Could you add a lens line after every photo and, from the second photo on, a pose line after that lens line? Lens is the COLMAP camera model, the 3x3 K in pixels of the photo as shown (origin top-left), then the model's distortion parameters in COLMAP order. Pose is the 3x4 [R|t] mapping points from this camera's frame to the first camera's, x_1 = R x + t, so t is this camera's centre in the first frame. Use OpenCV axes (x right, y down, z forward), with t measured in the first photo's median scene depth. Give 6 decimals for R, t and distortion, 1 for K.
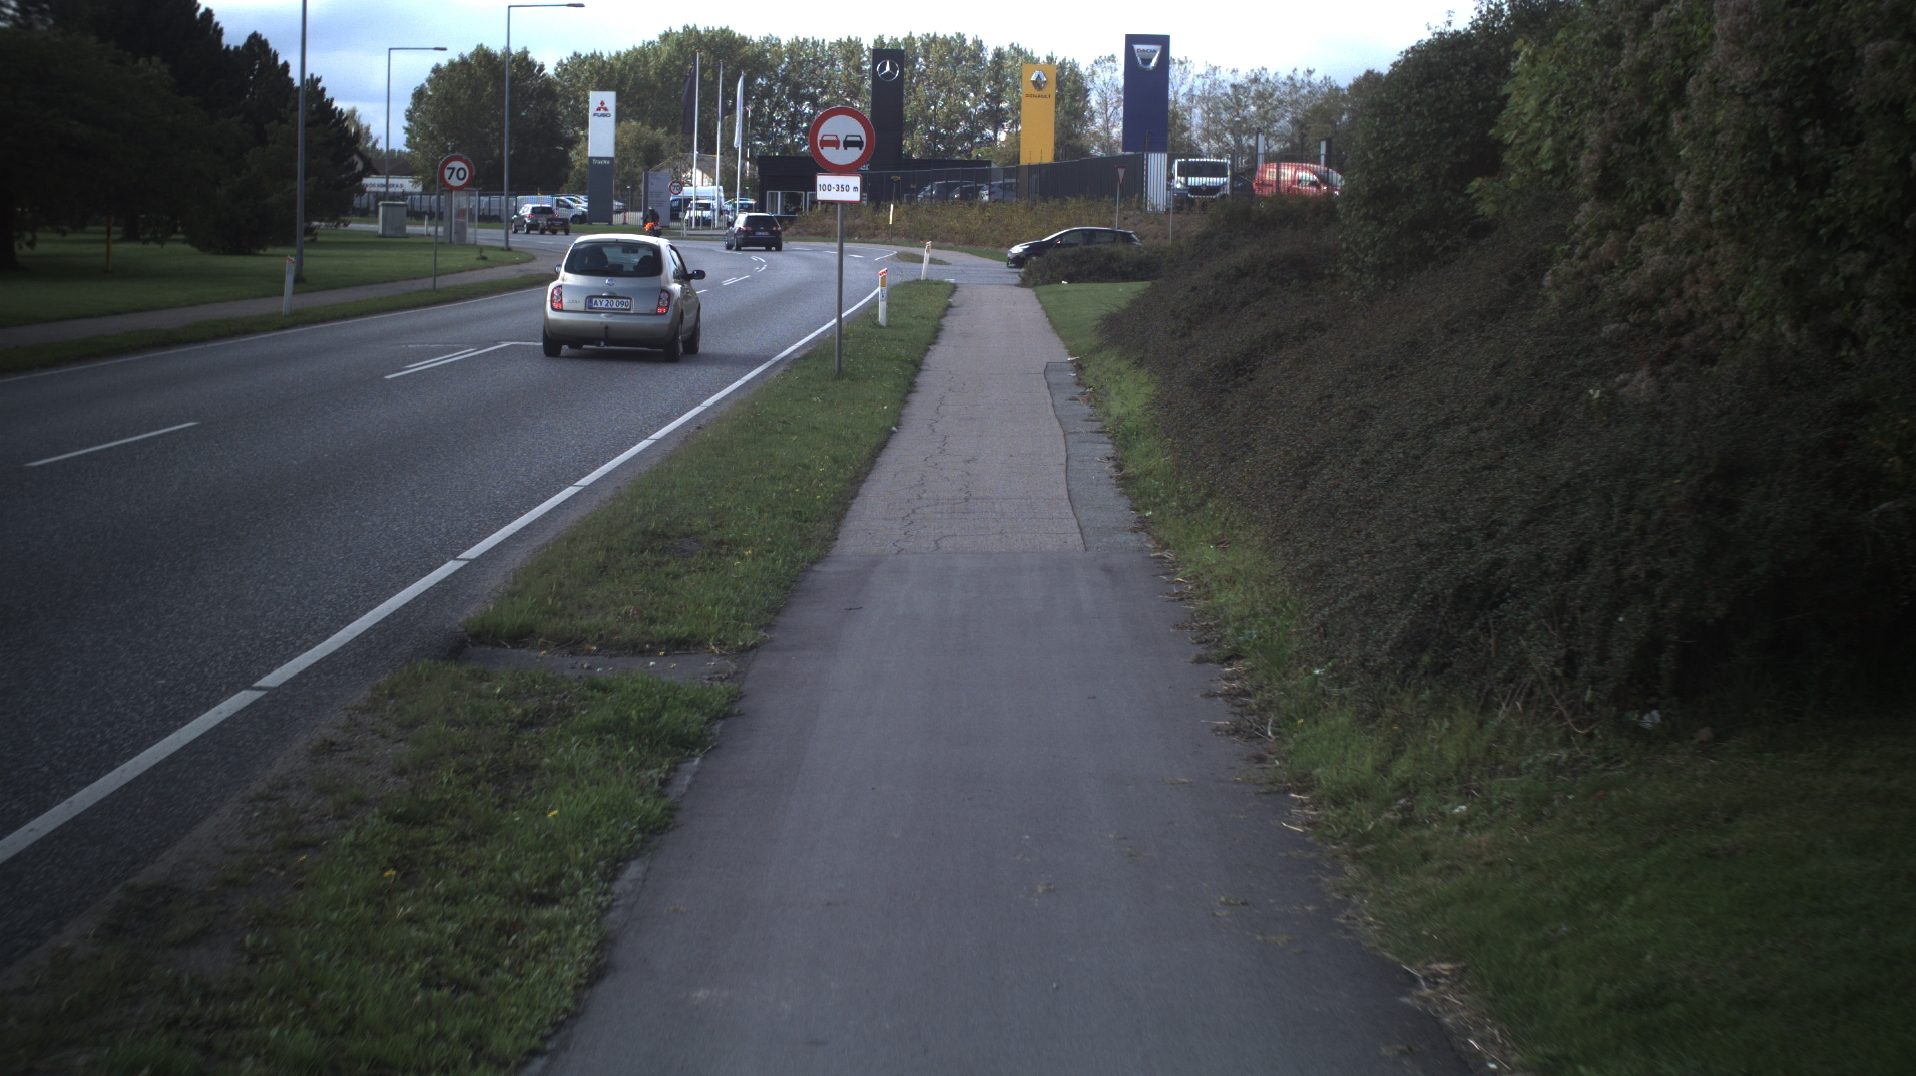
lens RADIAL K [[3005.8, 0, 962.3], [0, 3005.8, 533.0], [0, 0, 1]] dist [-0.194934, 0.000000]
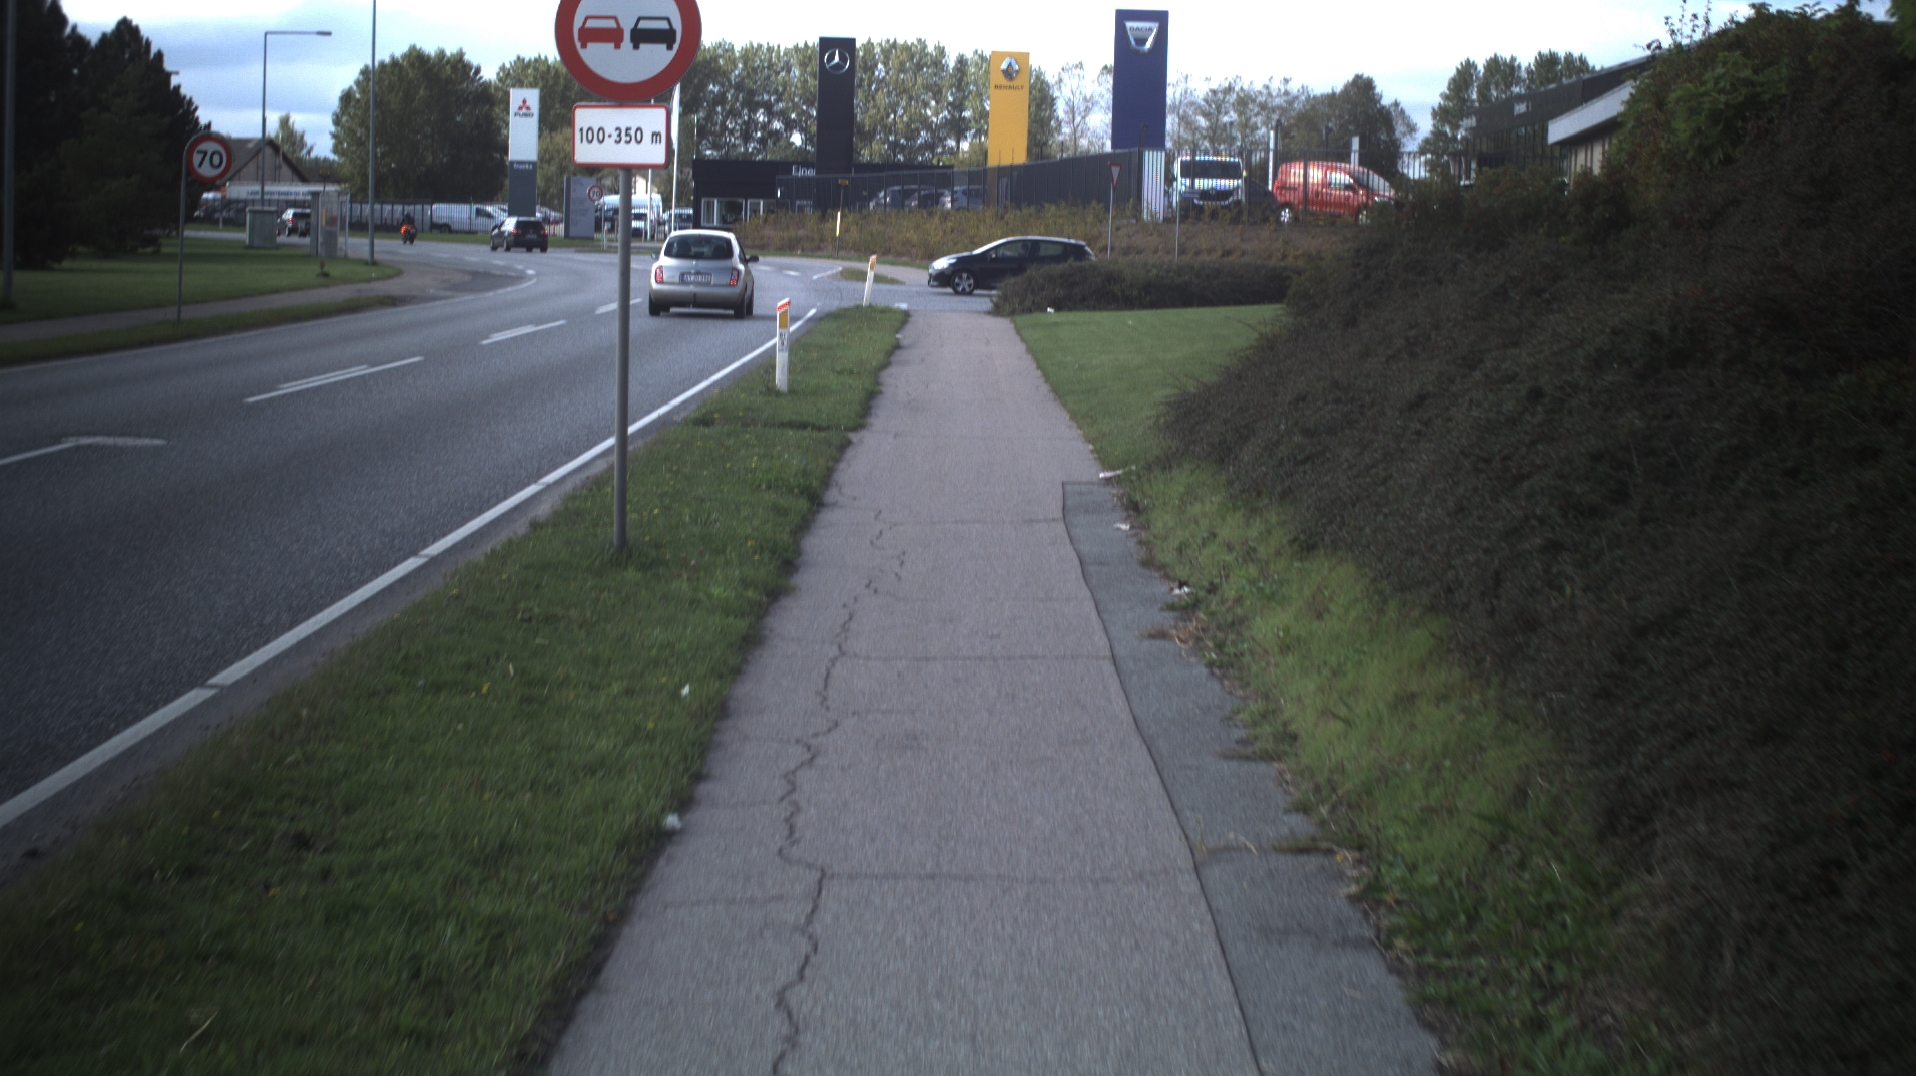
lens RADIAL K [[3005.8, 0, 957.6], [0, 3005.8, 530.8], [0, 0, 1]] dist [-0.194934, 0.000000]
pose [[0.999926, 0.003501, 0.011645, 0.002639], [-0.003436, 0.999978, -0.005585, -0.035934], [-0.011664, 0.005545, 0.999917, 0.369933]]
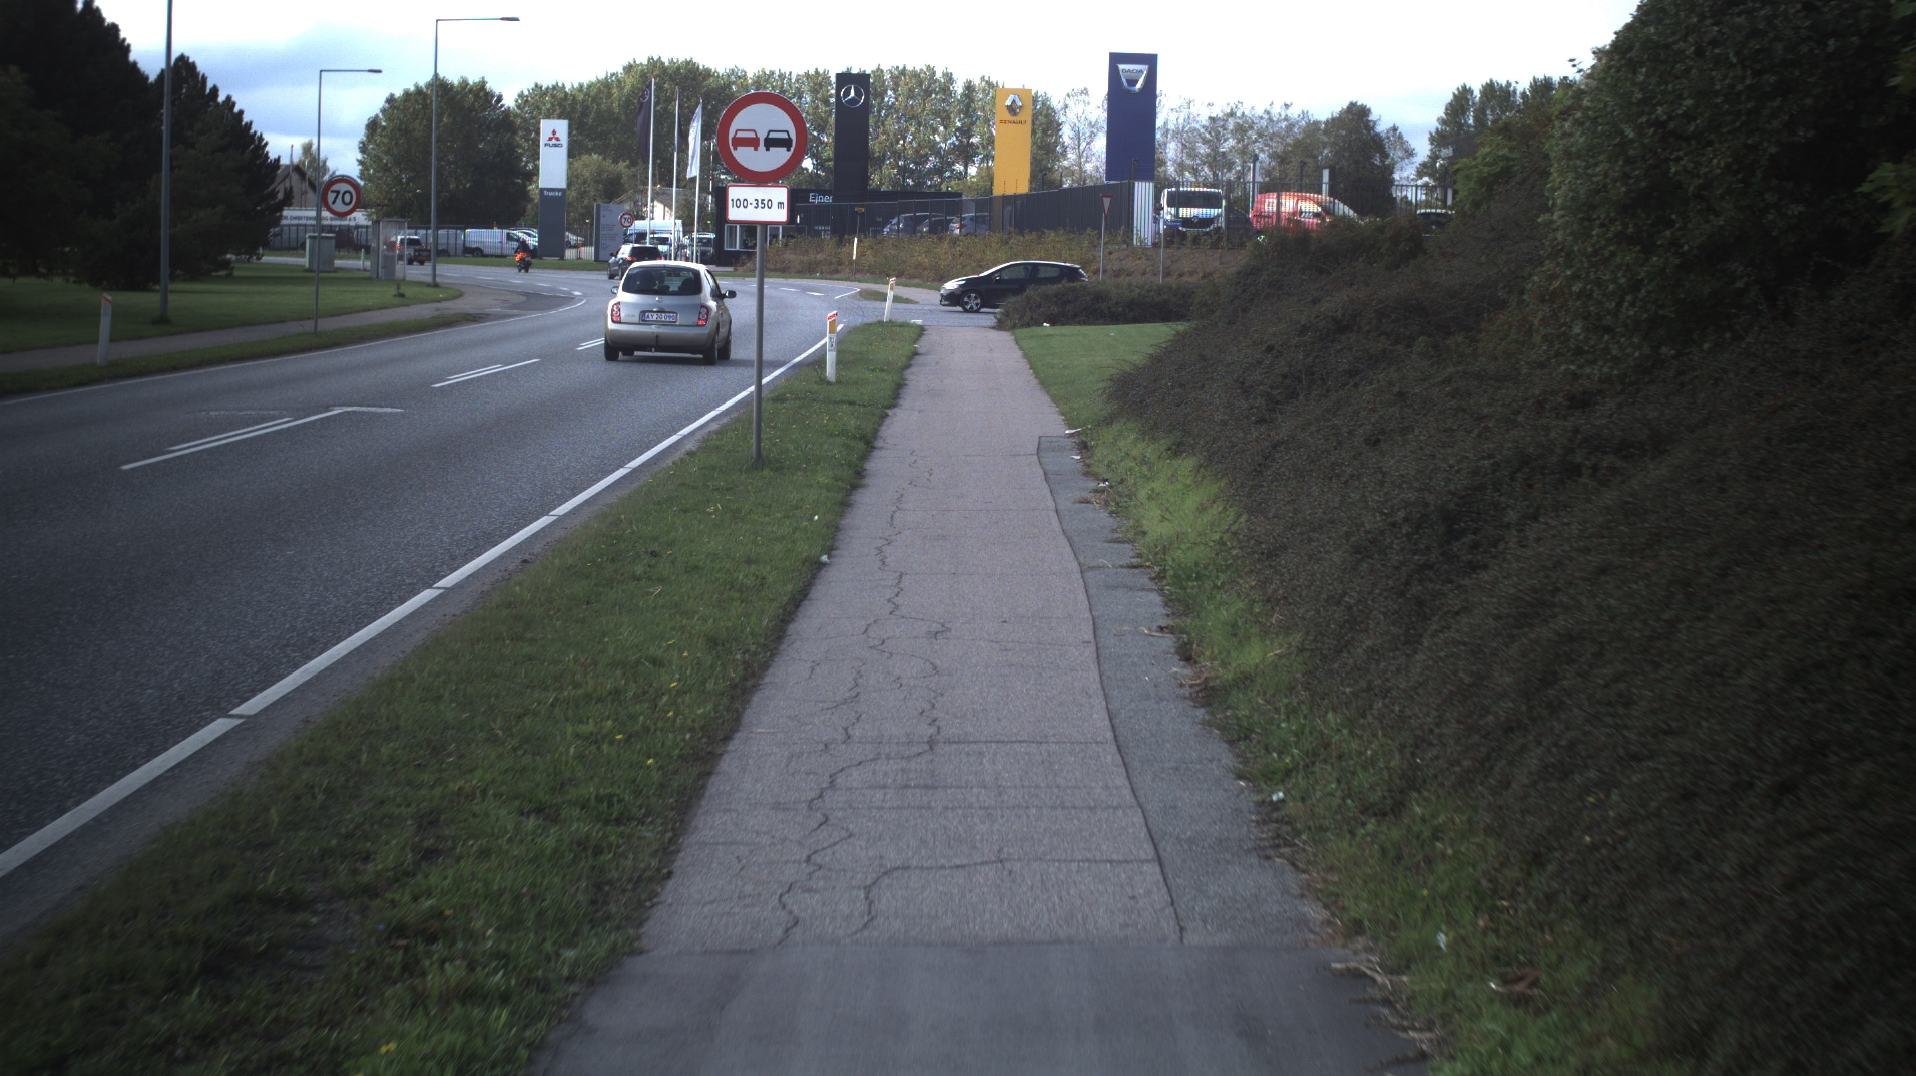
lens RADIAL K [[3005.8, 0, 950.5], [0, 3005.8, 539.9], [0, 0, 1]] dist [-0.194934, 0.000000]
pose [[0.999977, 0.002116, 0.006427, 0.000526], [-0.002052, 0.999949, -0.009894, -0.017933], [-0.006448, 0.009881, 0.999930, 0.184818]]
